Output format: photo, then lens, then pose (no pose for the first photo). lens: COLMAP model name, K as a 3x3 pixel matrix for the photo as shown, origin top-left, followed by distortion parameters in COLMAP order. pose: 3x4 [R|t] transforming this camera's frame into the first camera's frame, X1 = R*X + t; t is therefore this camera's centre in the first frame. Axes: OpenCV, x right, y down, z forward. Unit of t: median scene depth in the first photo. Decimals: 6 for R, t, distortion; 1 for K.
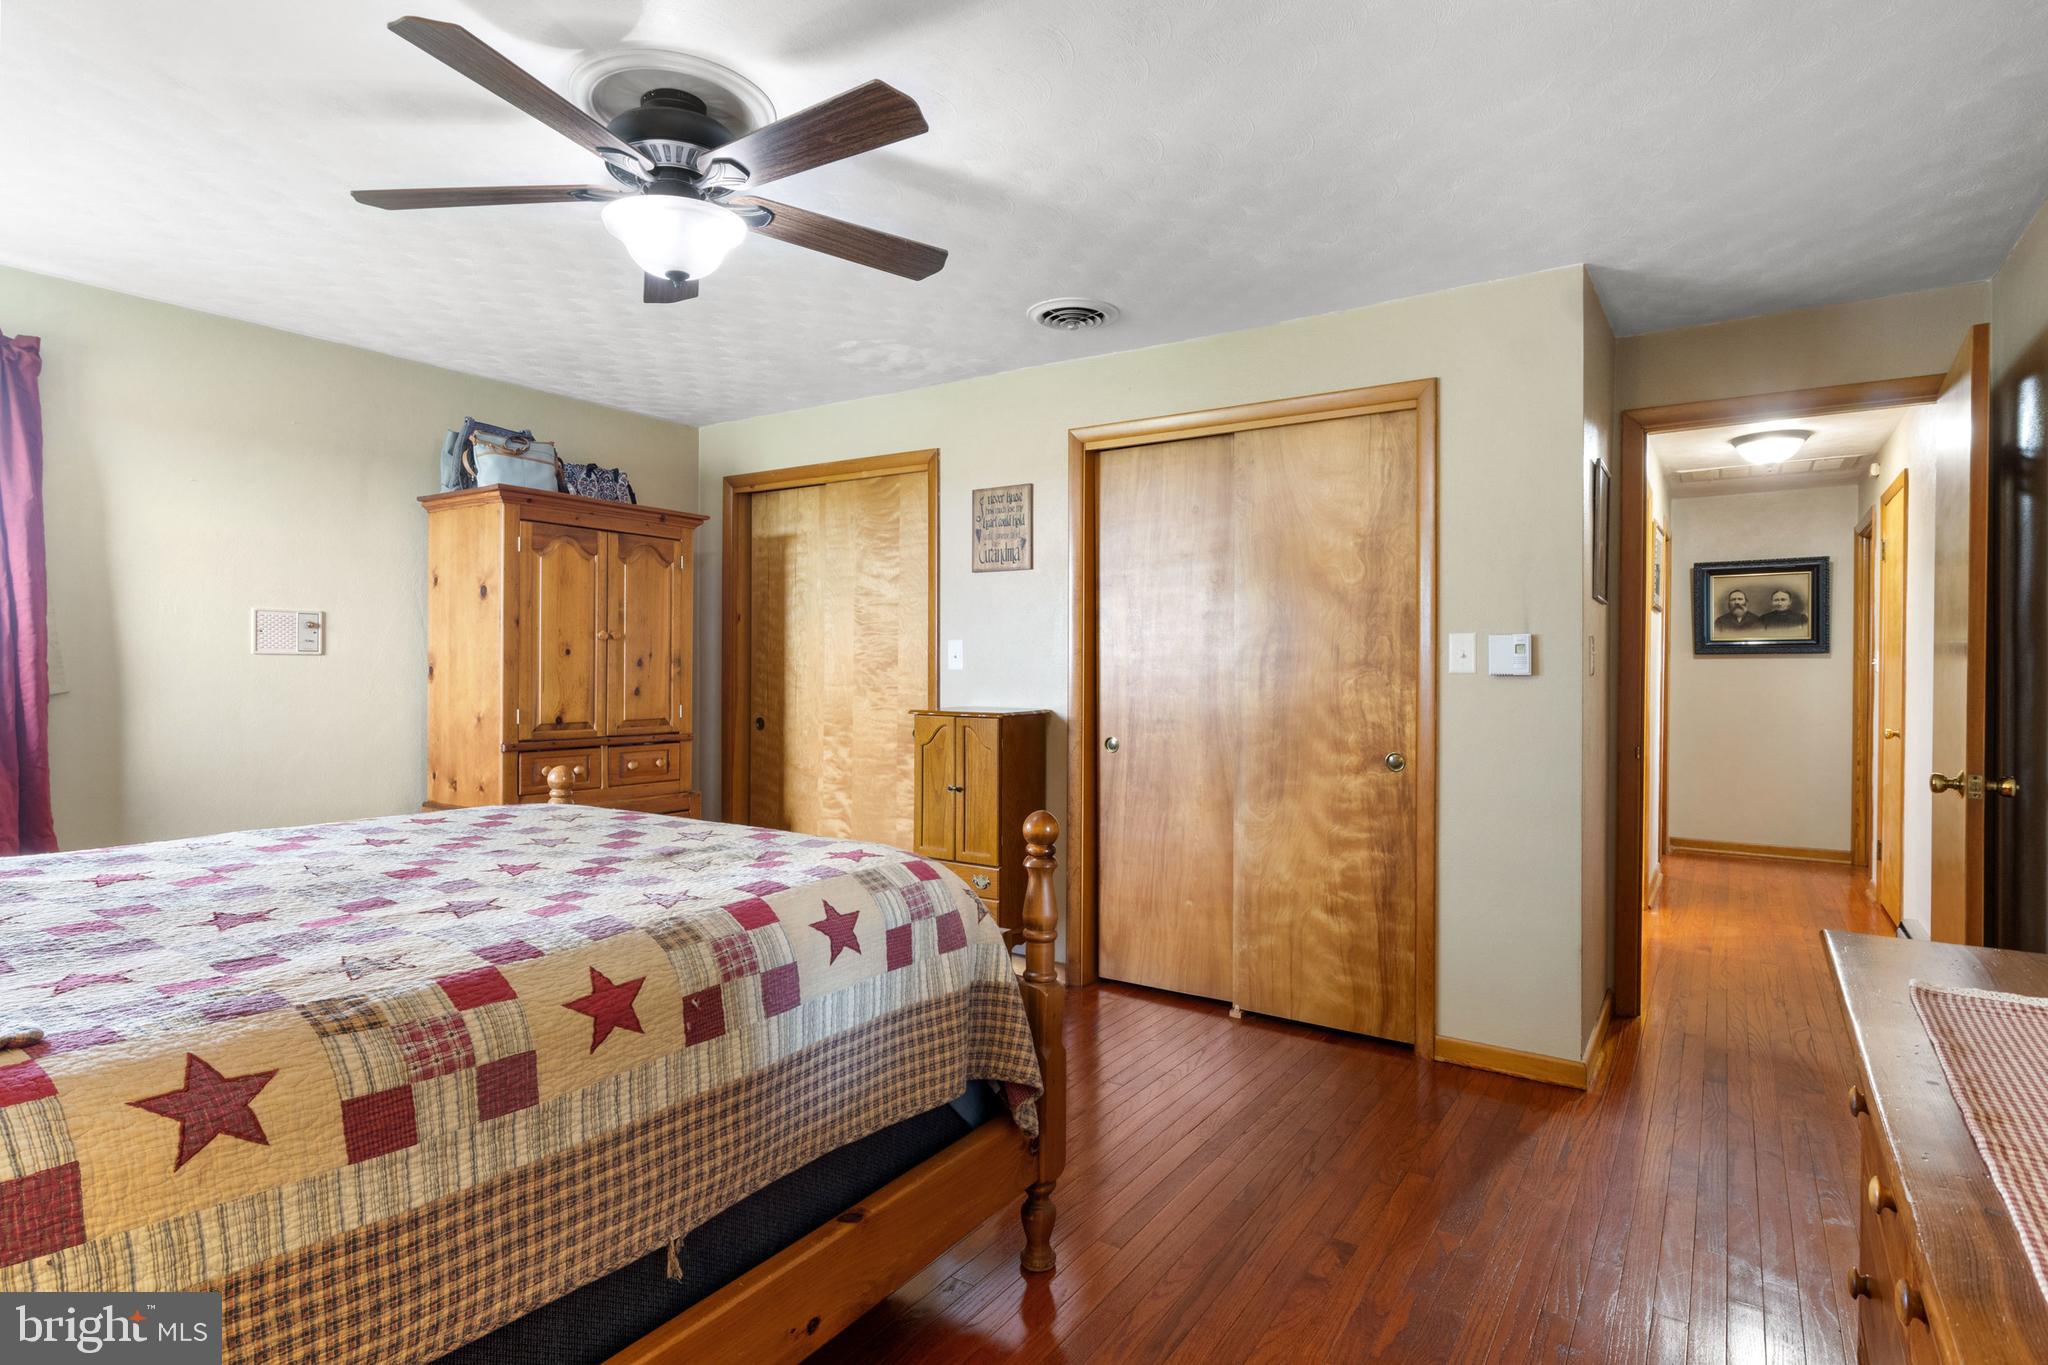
lens RADIAL K [[1022.3, 0, 1005.6], [0, 1022.3, 676.6], [0, 0, 1]] dist [-0.010089, -0.000104]
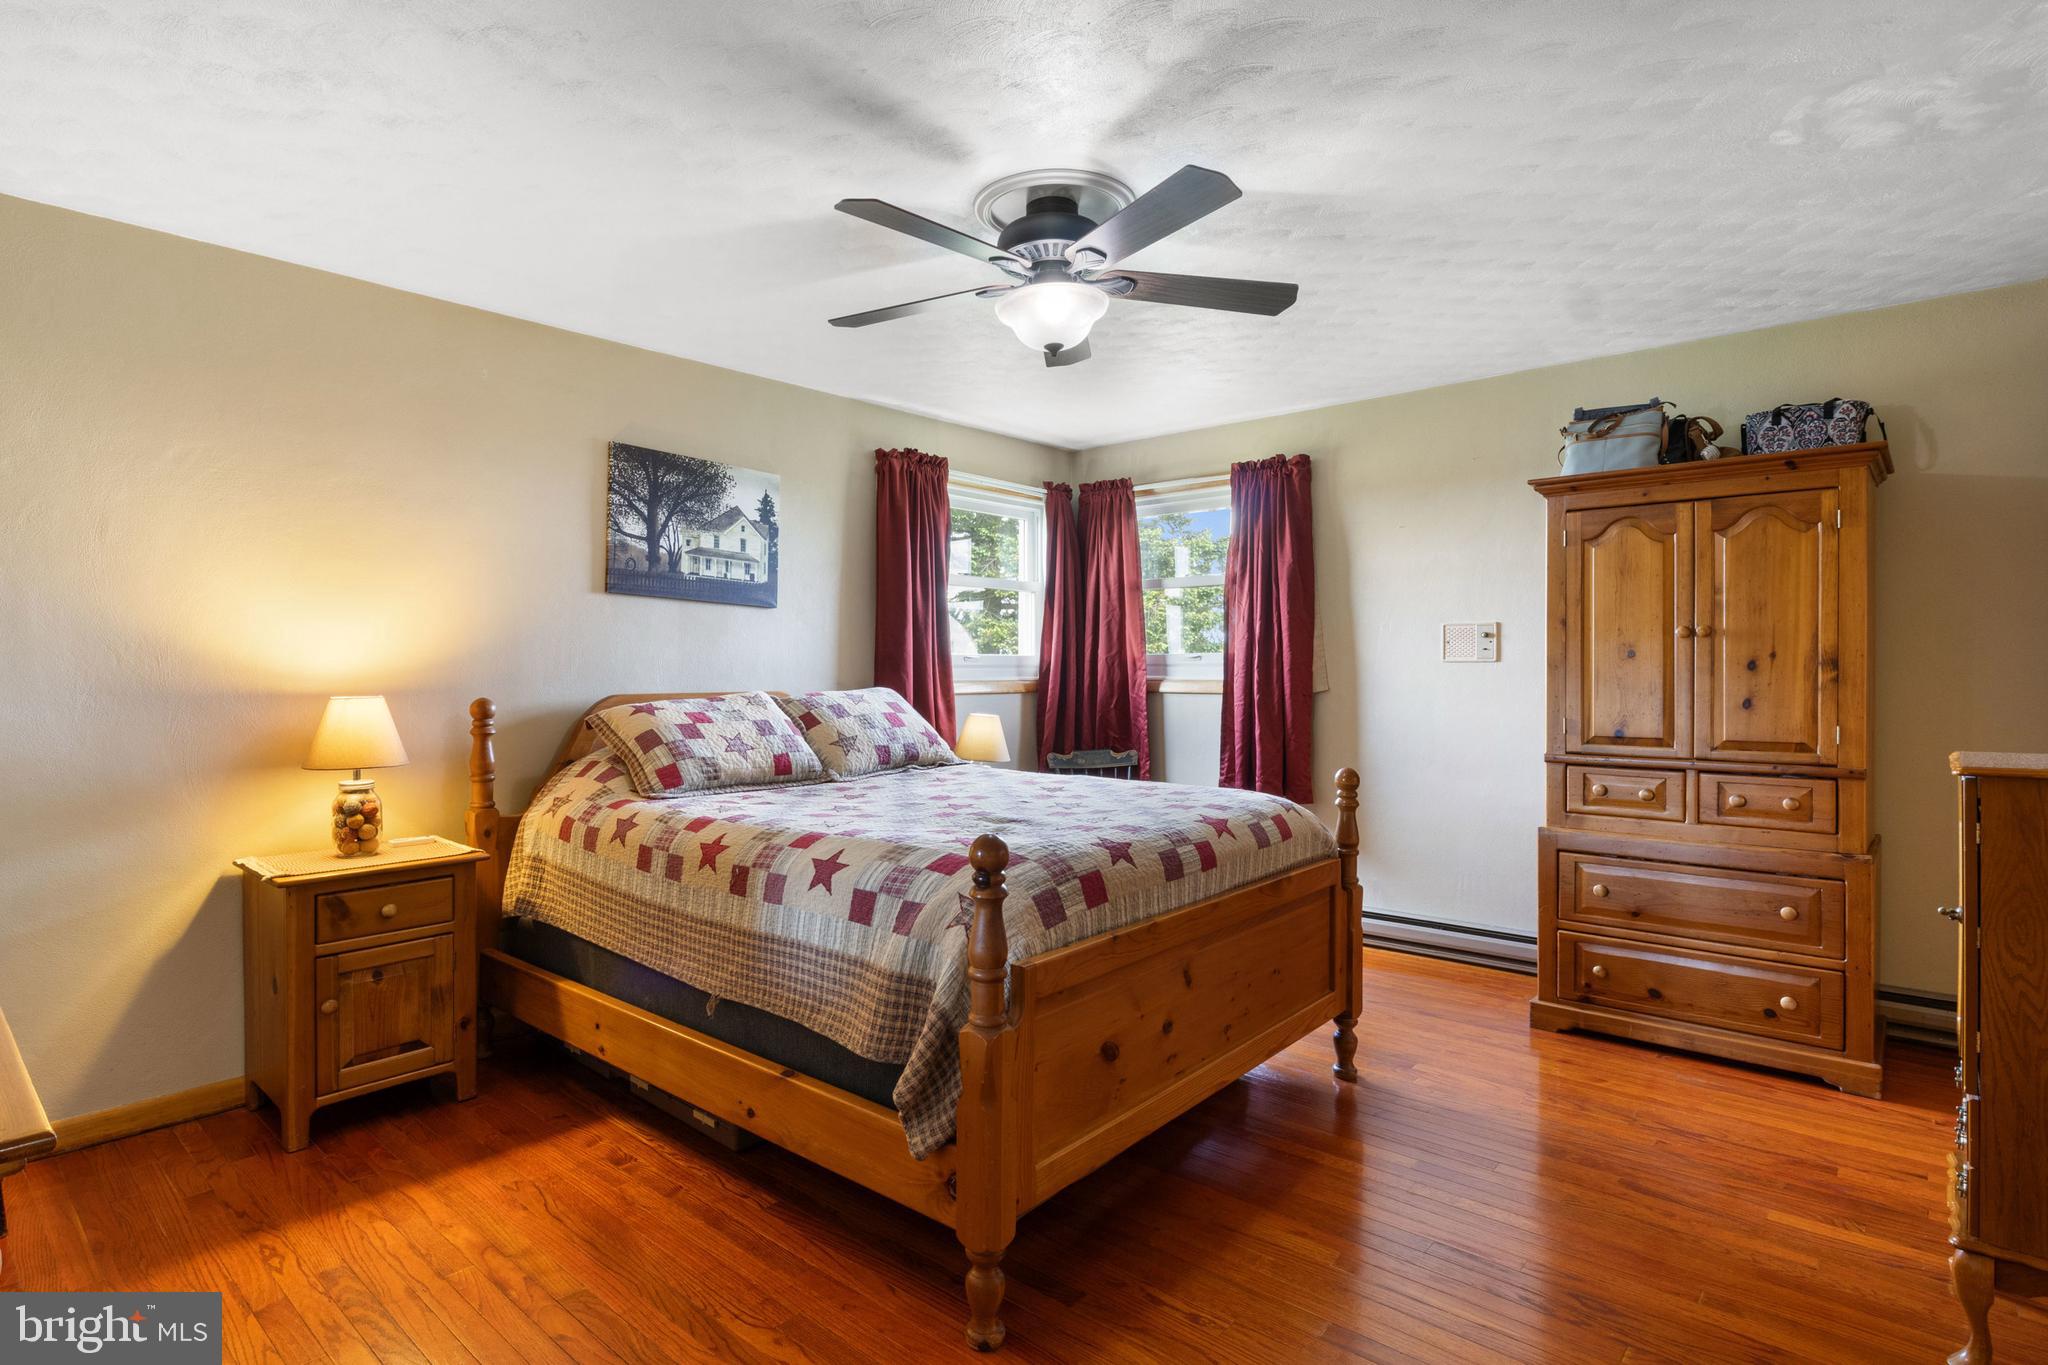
lens RADIAL K [[1022.3, 0, 1005.6], [0, 1022.3, 676.6], [0, 0, 1]] dist [-0.010089, -0.000104]
pose [[-0.111453, 0.001017, -0.993769, 0.484897], [-0.005842, 0.999982, 0.001678, -0.003559], [0.993753, 0.005993, -0.111445, 0.591900]]
